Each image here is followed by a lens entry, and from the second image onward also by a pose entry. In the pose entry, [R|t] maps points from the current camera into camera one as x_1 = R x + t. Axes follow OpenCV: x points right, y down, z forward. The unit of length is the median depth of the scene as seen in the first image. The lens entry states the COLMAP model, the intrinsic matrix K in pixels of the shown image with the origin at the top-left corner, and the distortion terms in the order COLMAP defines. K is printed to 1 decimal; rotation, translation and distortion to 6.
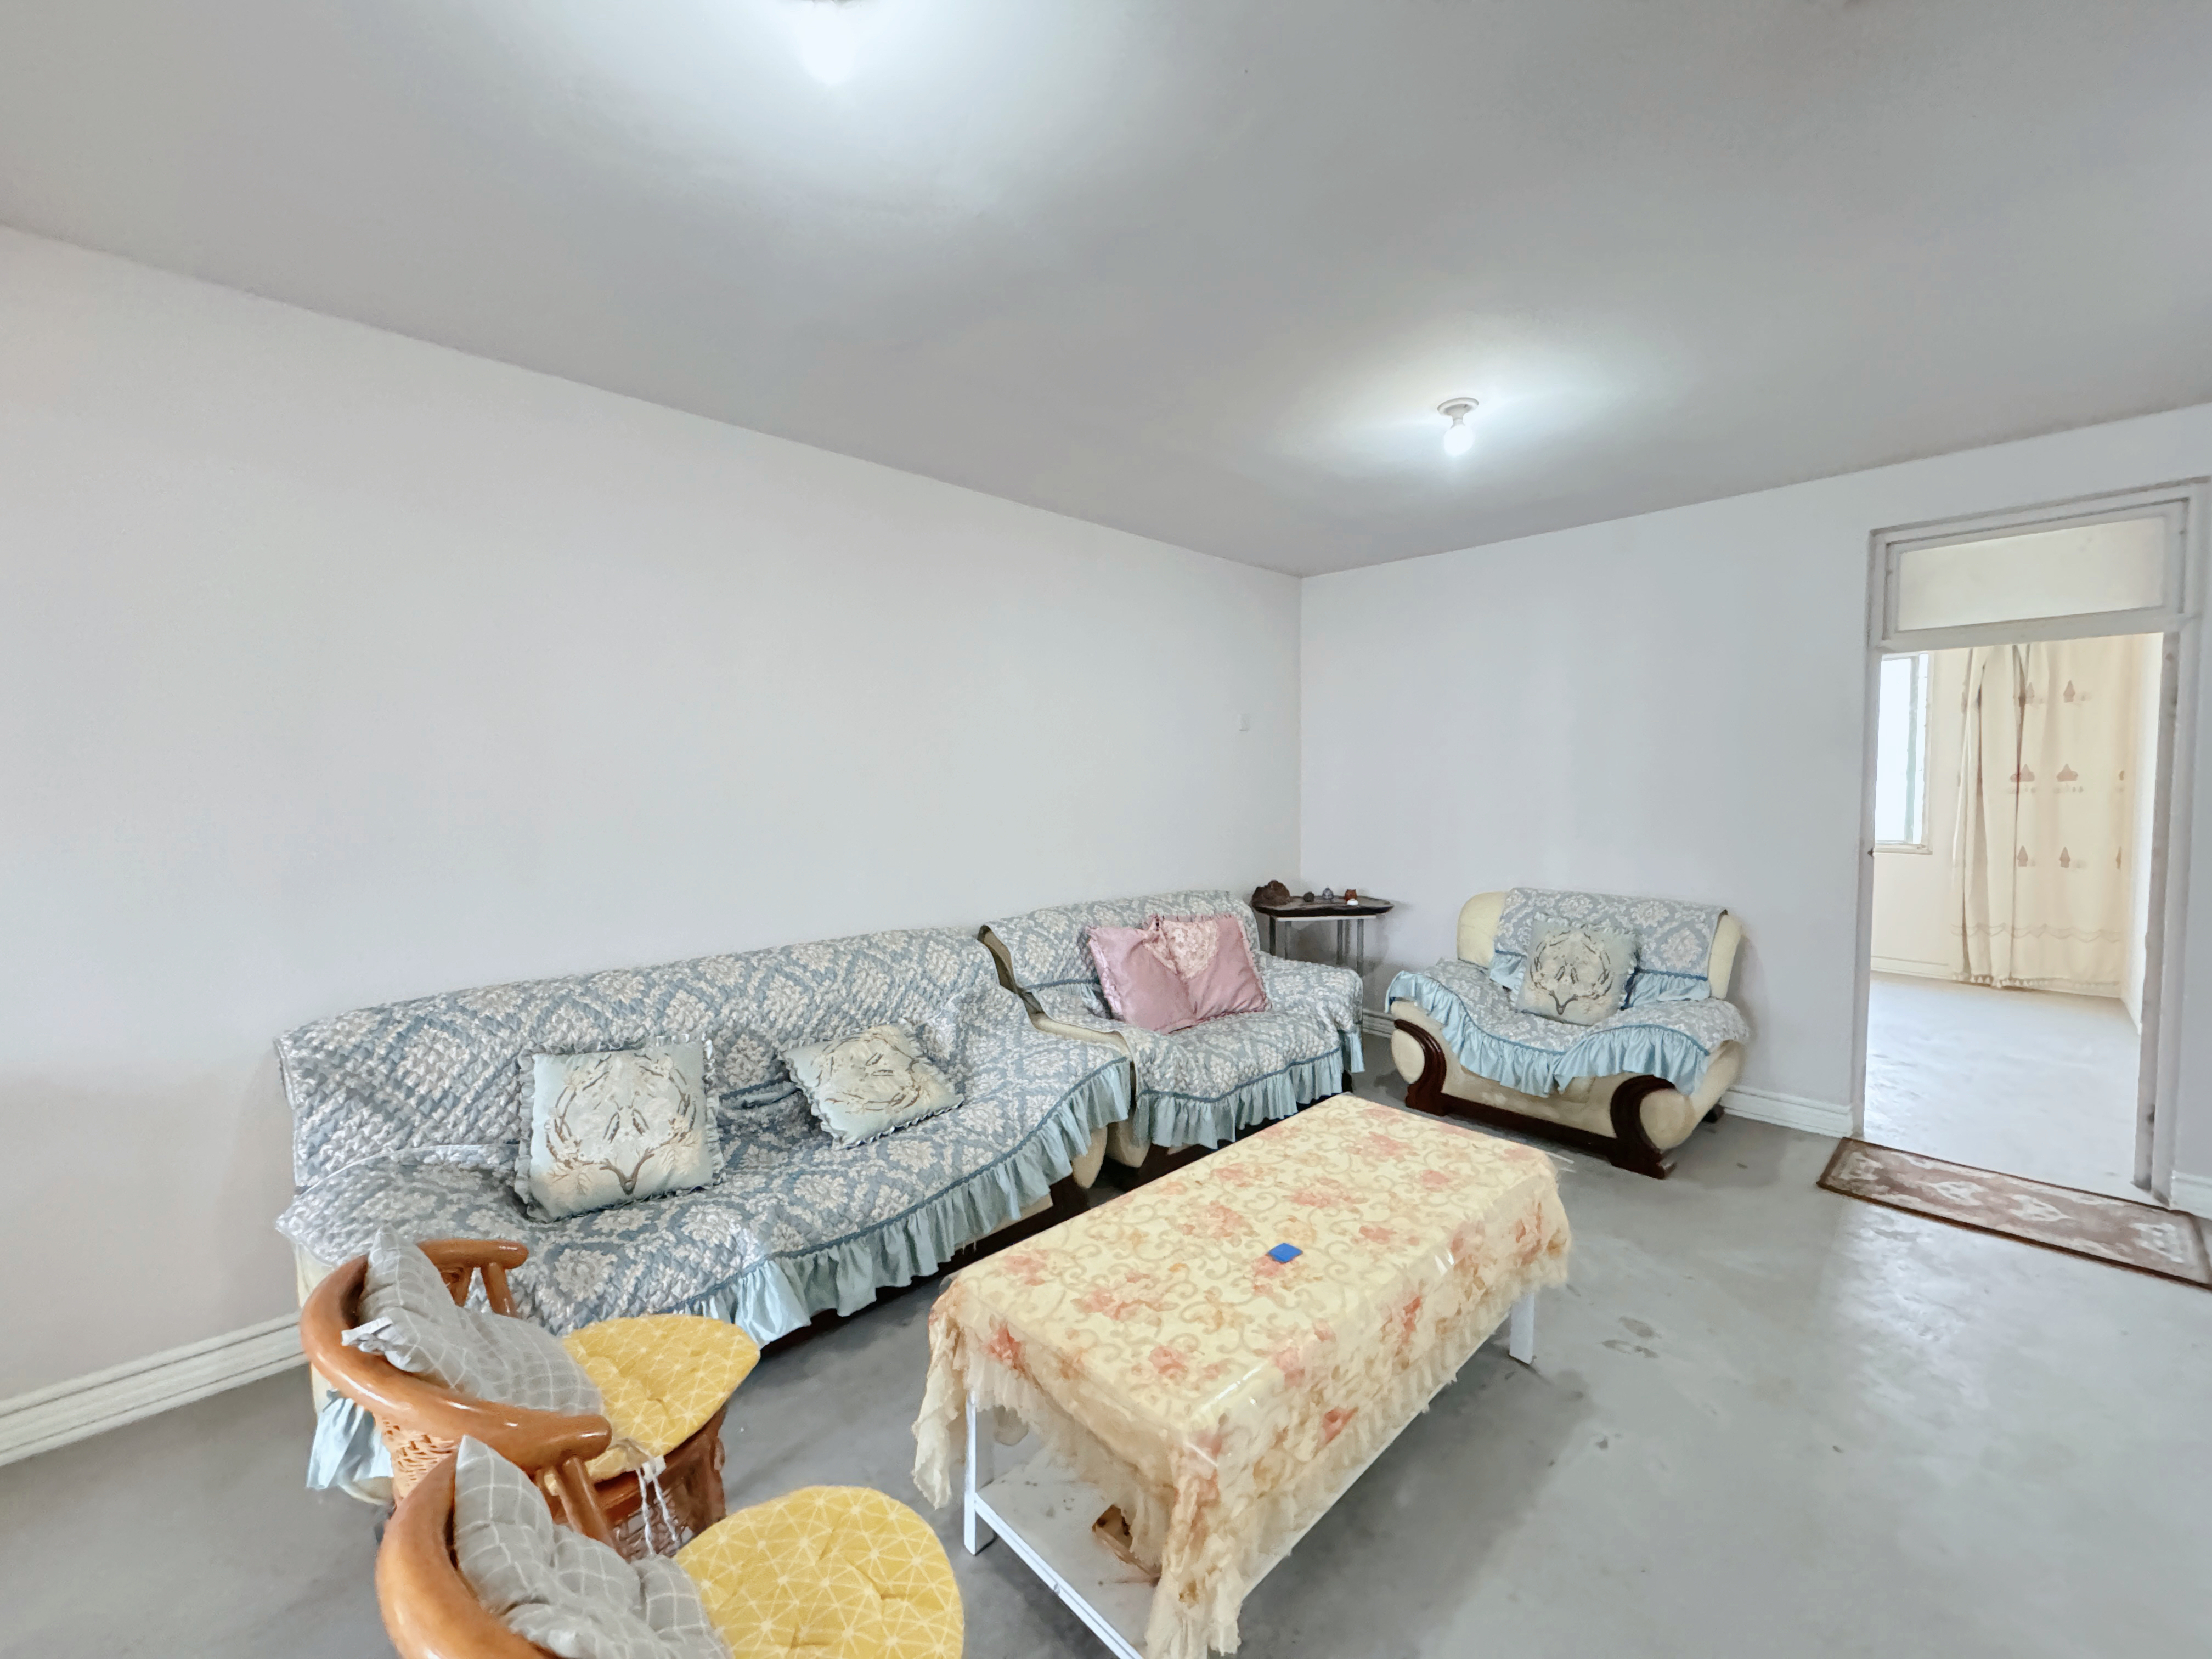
lens RADIAL K [[872.6, 0, 1107.7], [0, 872.6, 820.1], [0, 0, 1]] dist [0.001049, 0.000091]
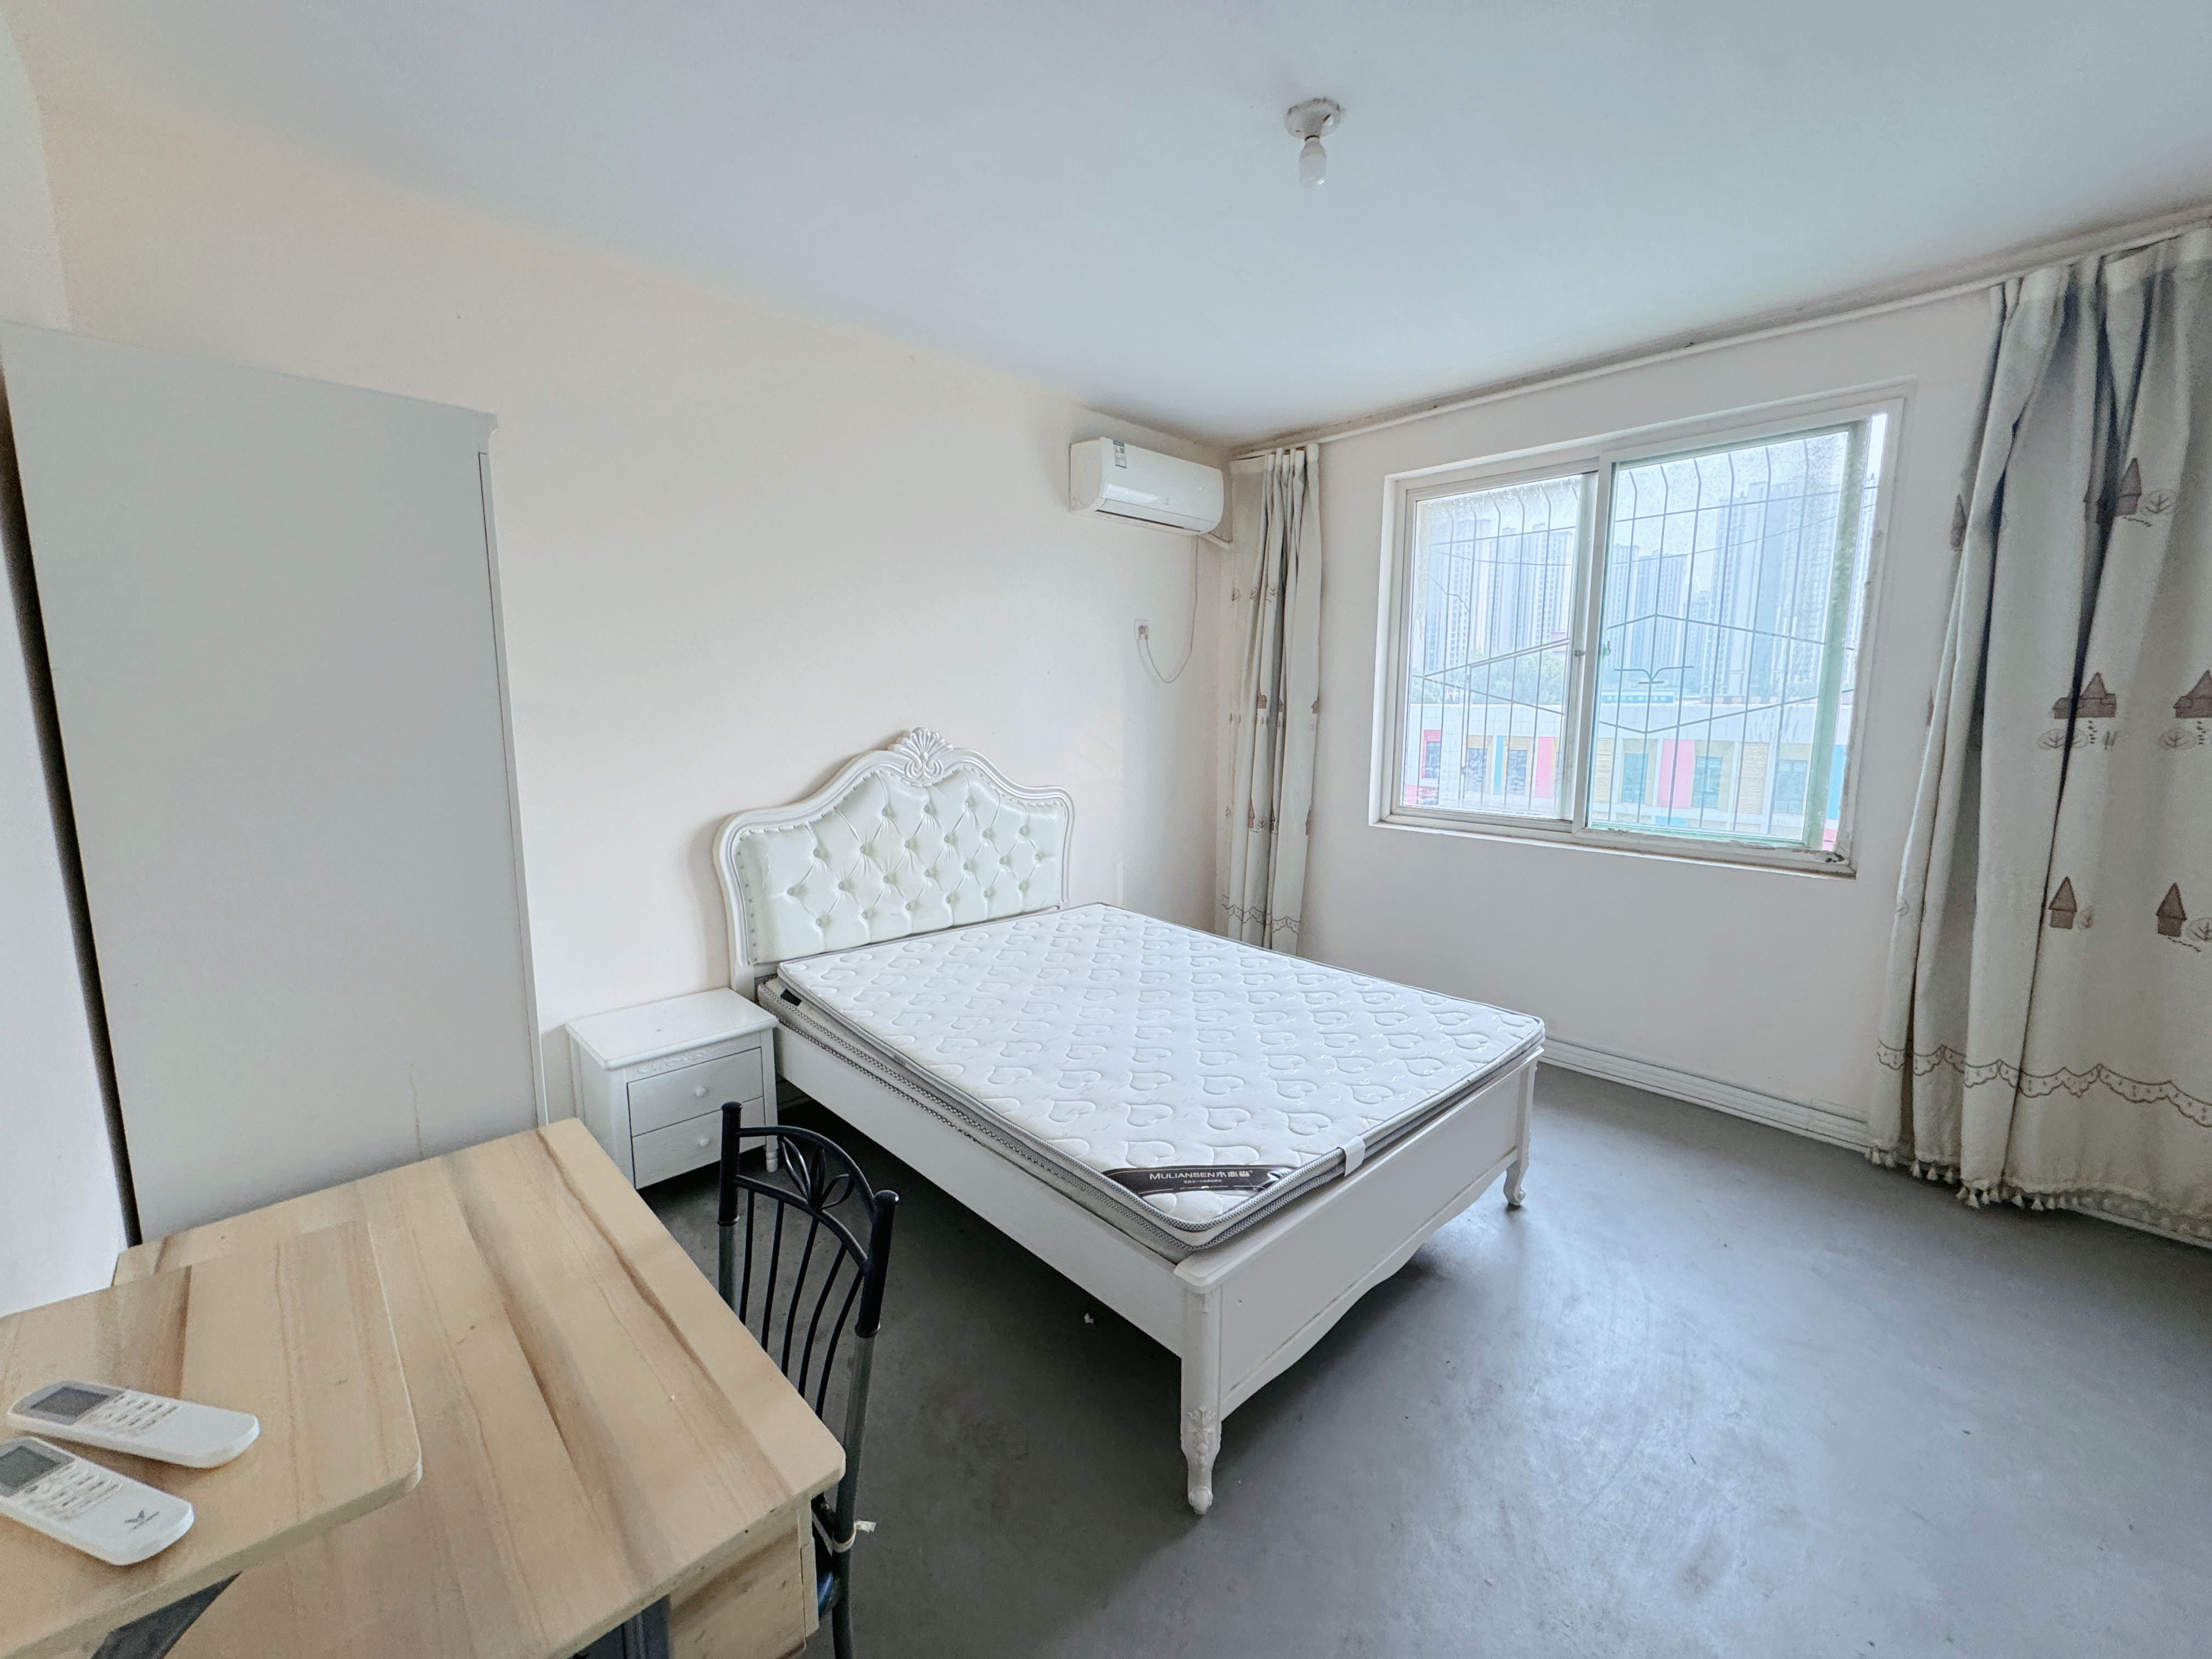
lens RADIAL K [[872.6, 0, 1103.0], [0, 872.6, 821.3], [0, 0, 1]] dist [0.001049, 0.000091]
pose [[0.999833, -0.003119, -0.017995, 0.598083], [0.005003, 0.994395, 0.105612, -0.040590], [0.017564, -0.105684, 0.994245, 0.582451]]
